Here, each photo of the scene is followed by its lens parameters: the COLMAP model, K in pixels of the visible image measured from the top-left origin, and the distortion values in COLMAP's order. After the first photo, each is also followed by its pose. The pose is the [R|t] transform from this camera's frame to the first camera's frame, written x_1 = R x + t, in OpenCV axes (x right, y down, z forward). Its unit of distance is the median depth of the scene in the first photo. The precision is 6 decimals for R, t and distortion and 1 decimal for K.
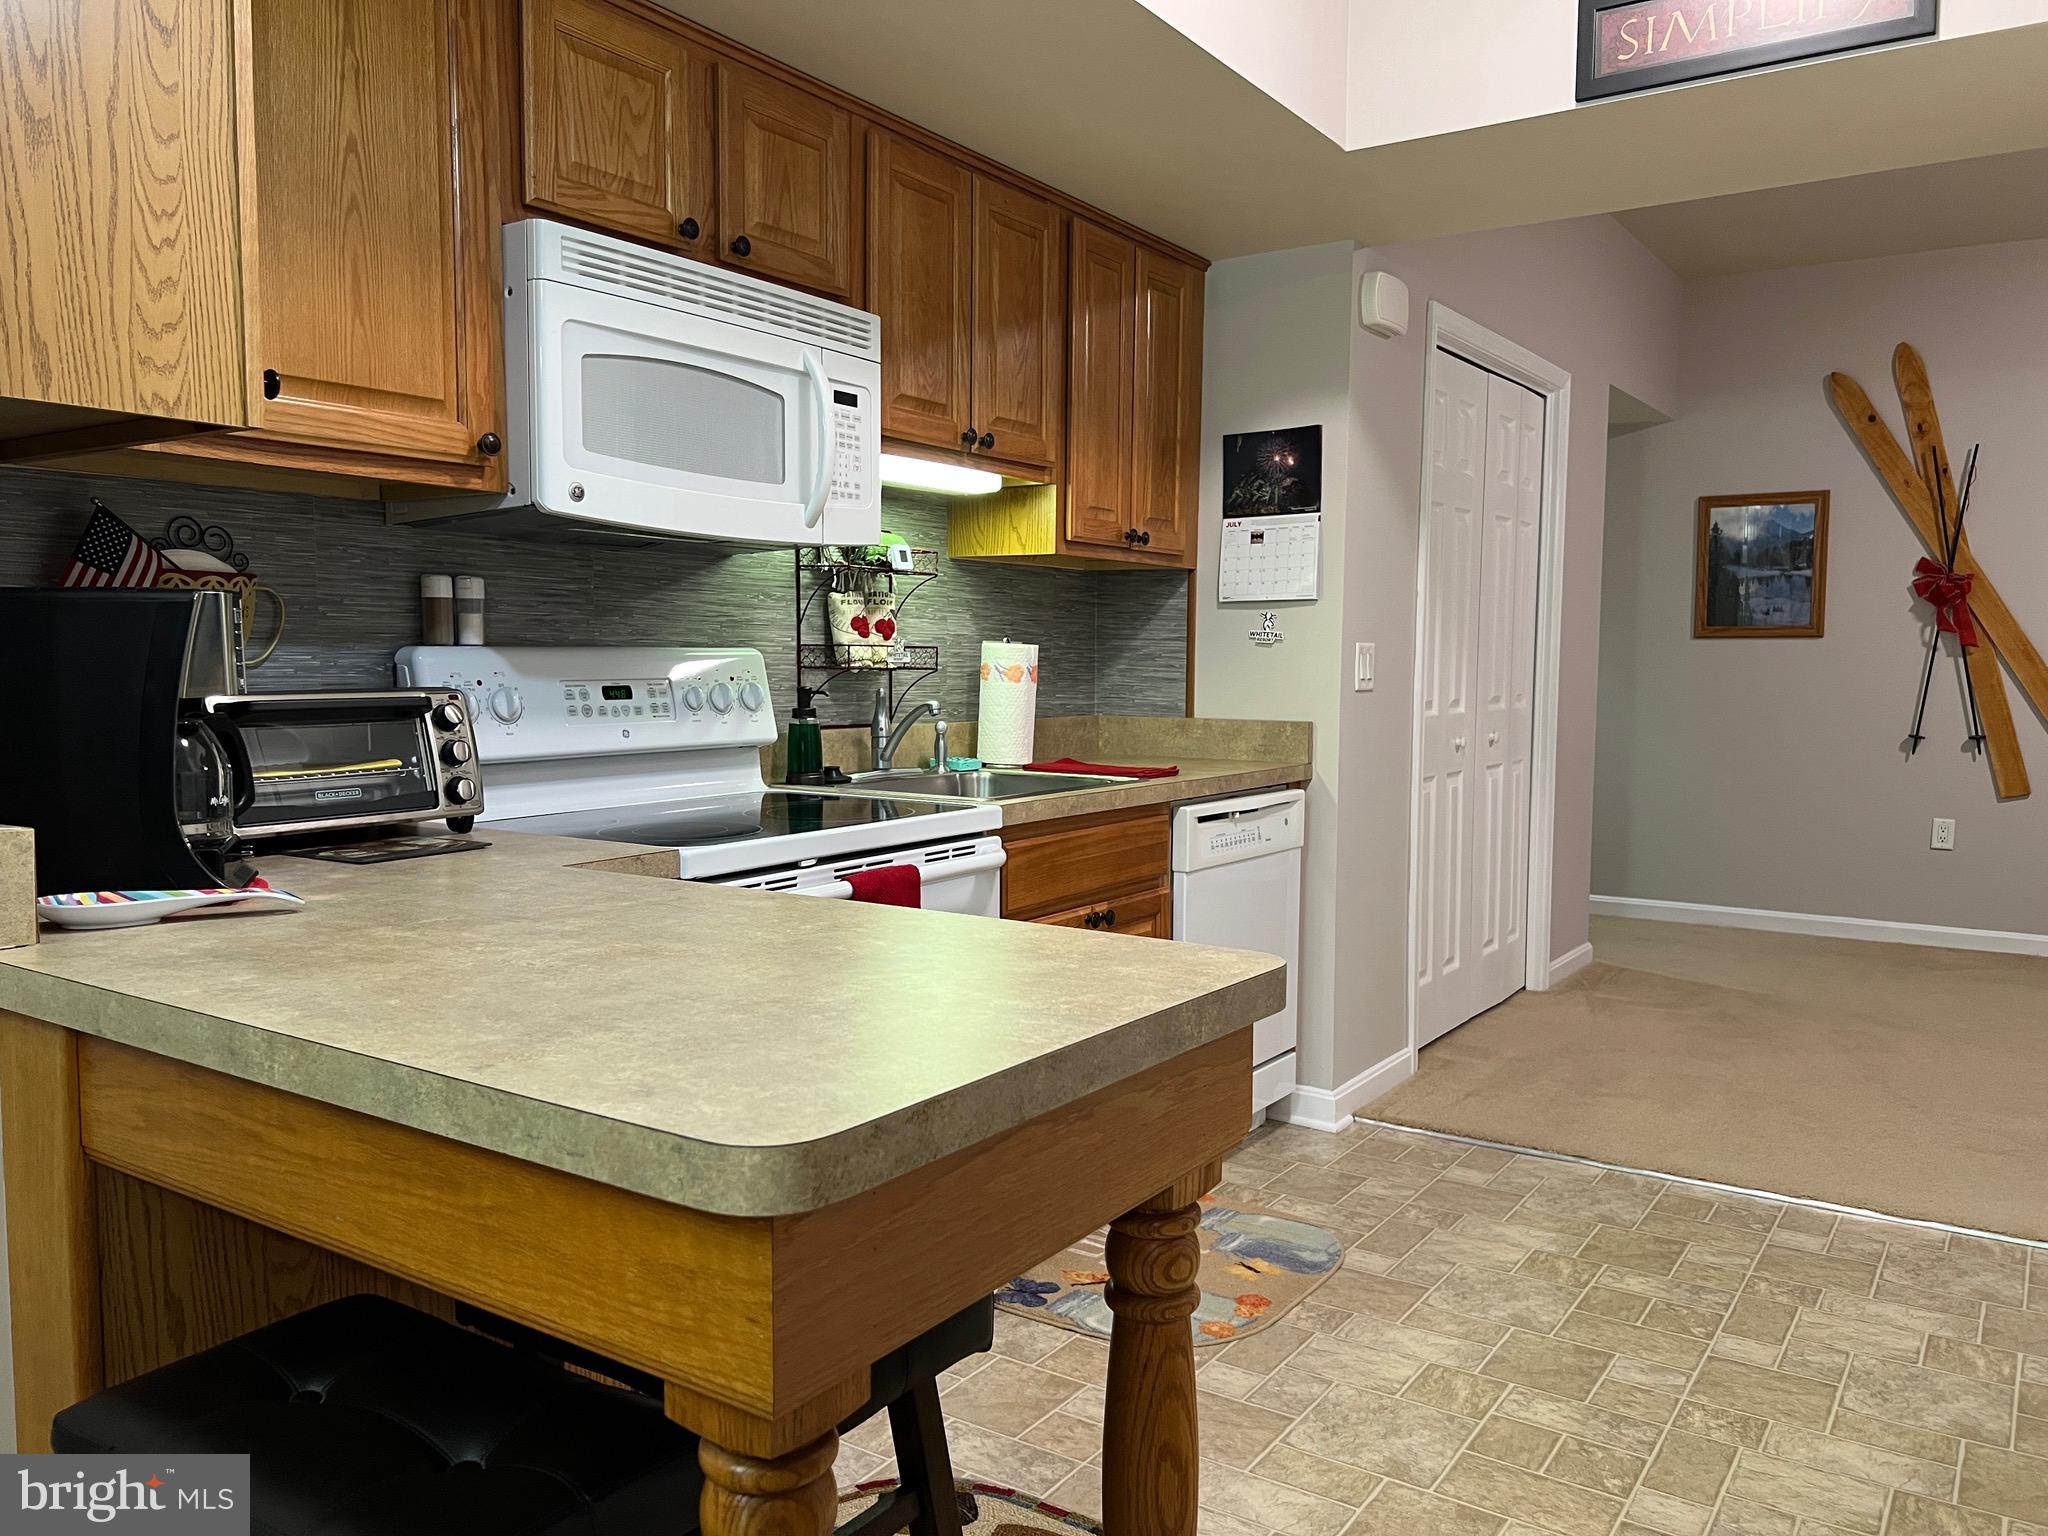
lens RADIAL K [[1542.1, 0, 1034.9], [0, 1542.1, 776.7], [0, 0, 1]] dist [0.060905, -0.064546]
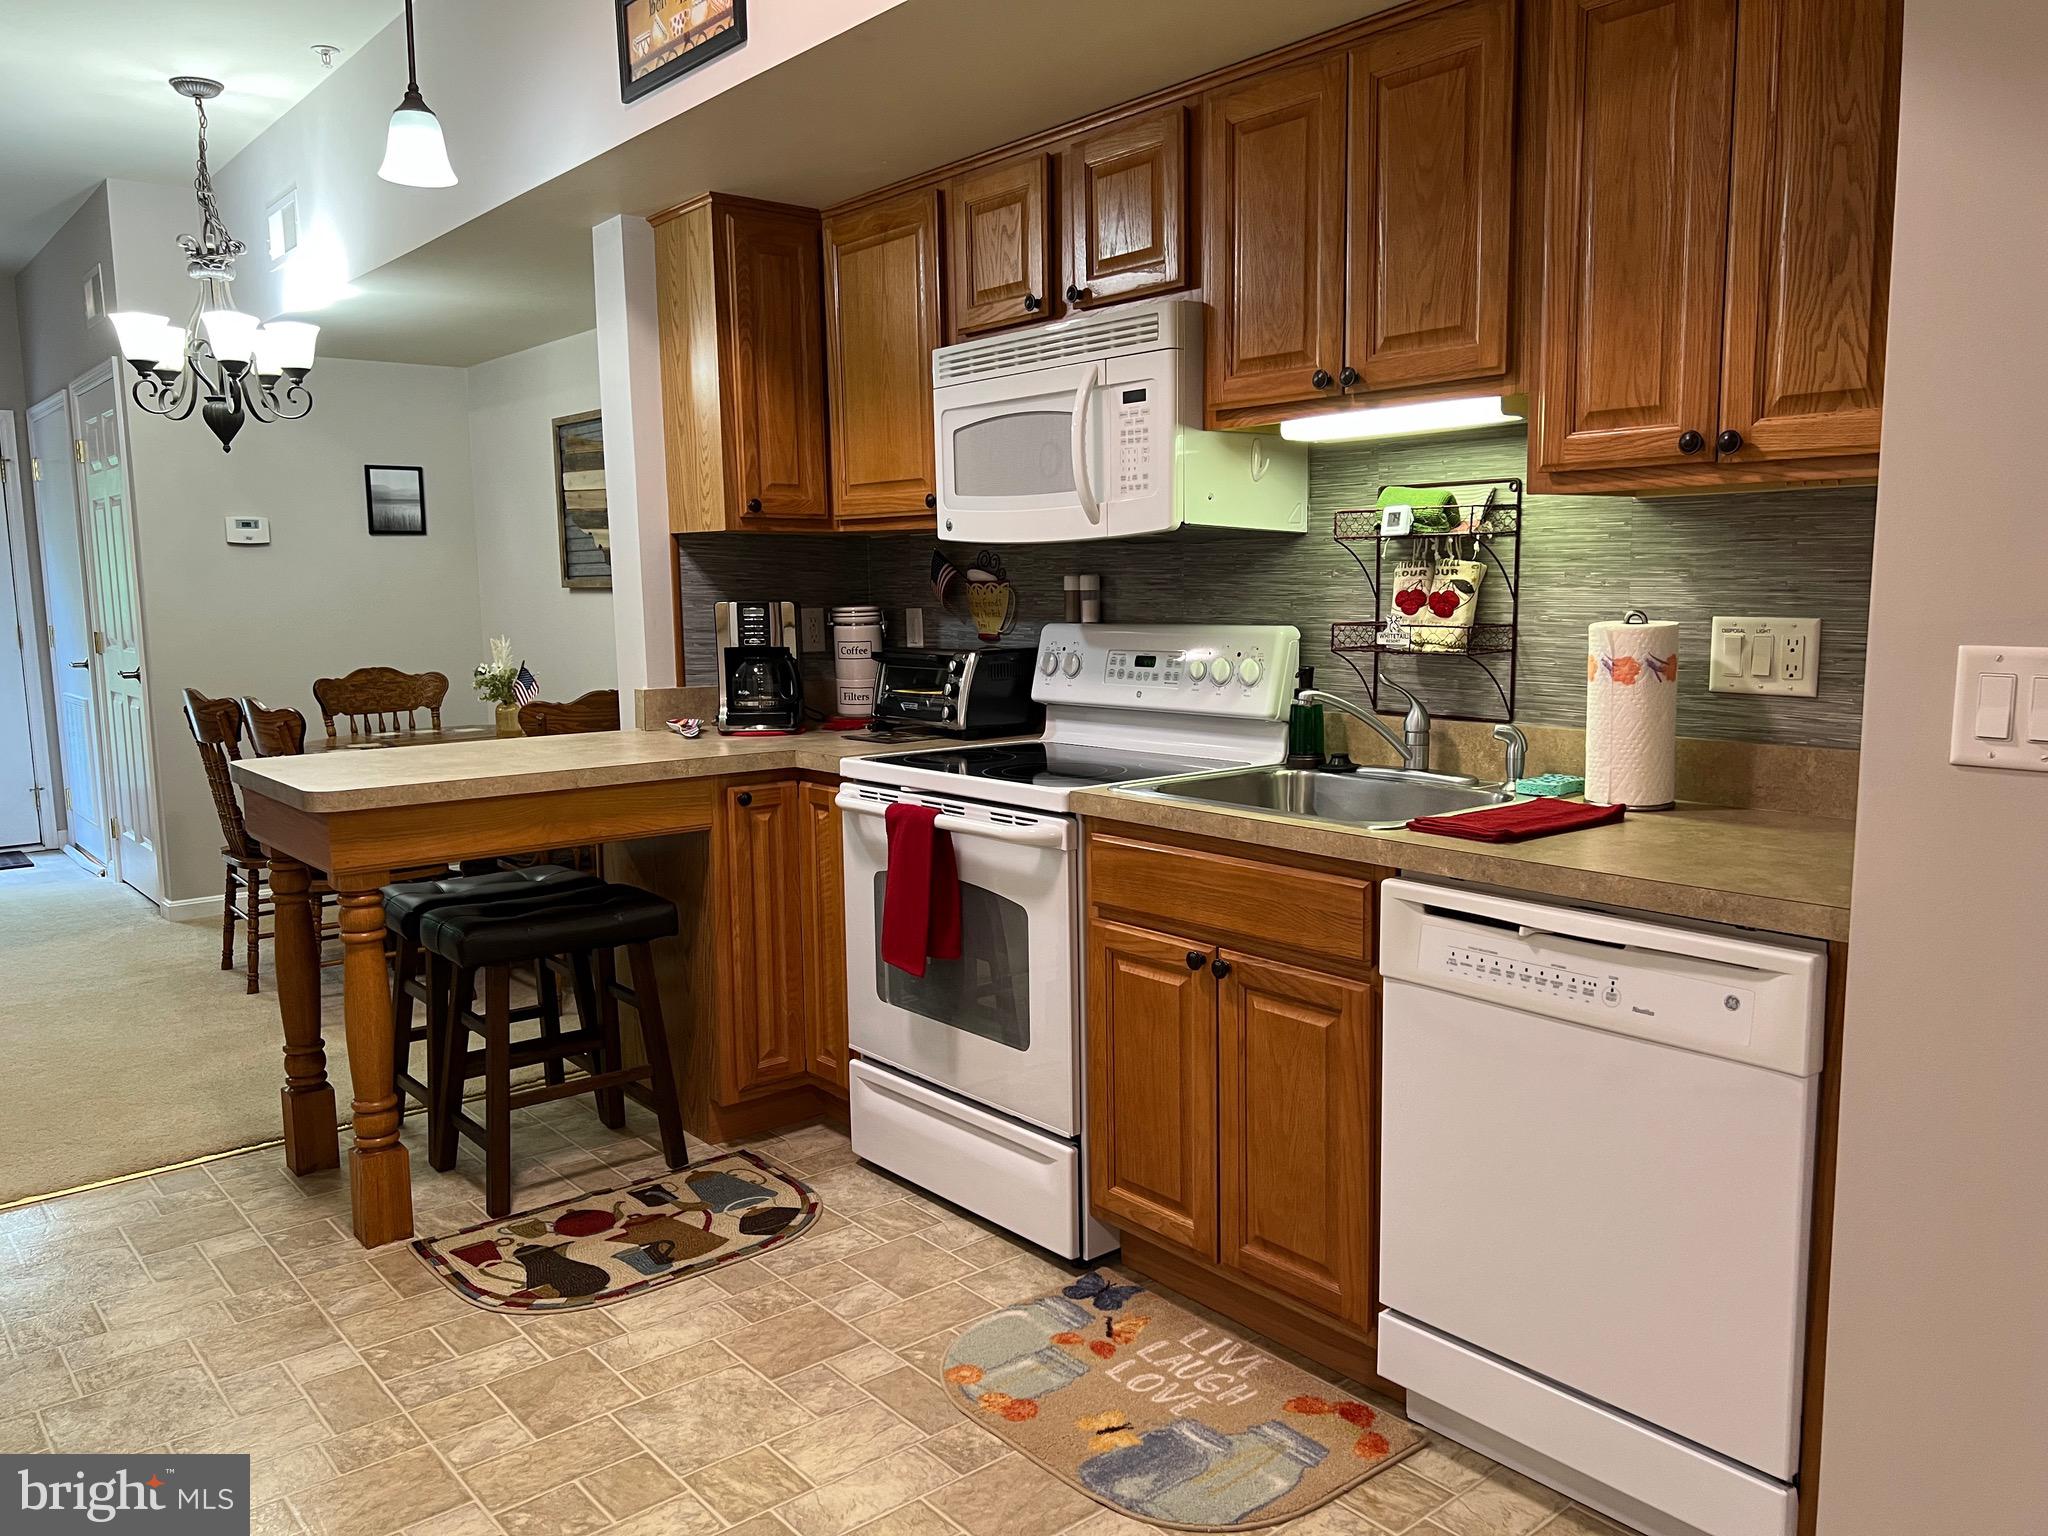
lens RADIAL K [[1542.1, 0, 1034.9], [0, 1542.1, 776.7], [0, 0, 1]] dist [0.060905, -0.064546]
pose [[-0.283293, 0.118797, -0.951647, 1.001058], [-0.063491, 0.987798, 0.142210, -0.140568], [0.956929, 0.100708, -0.272294, 1.327521]]
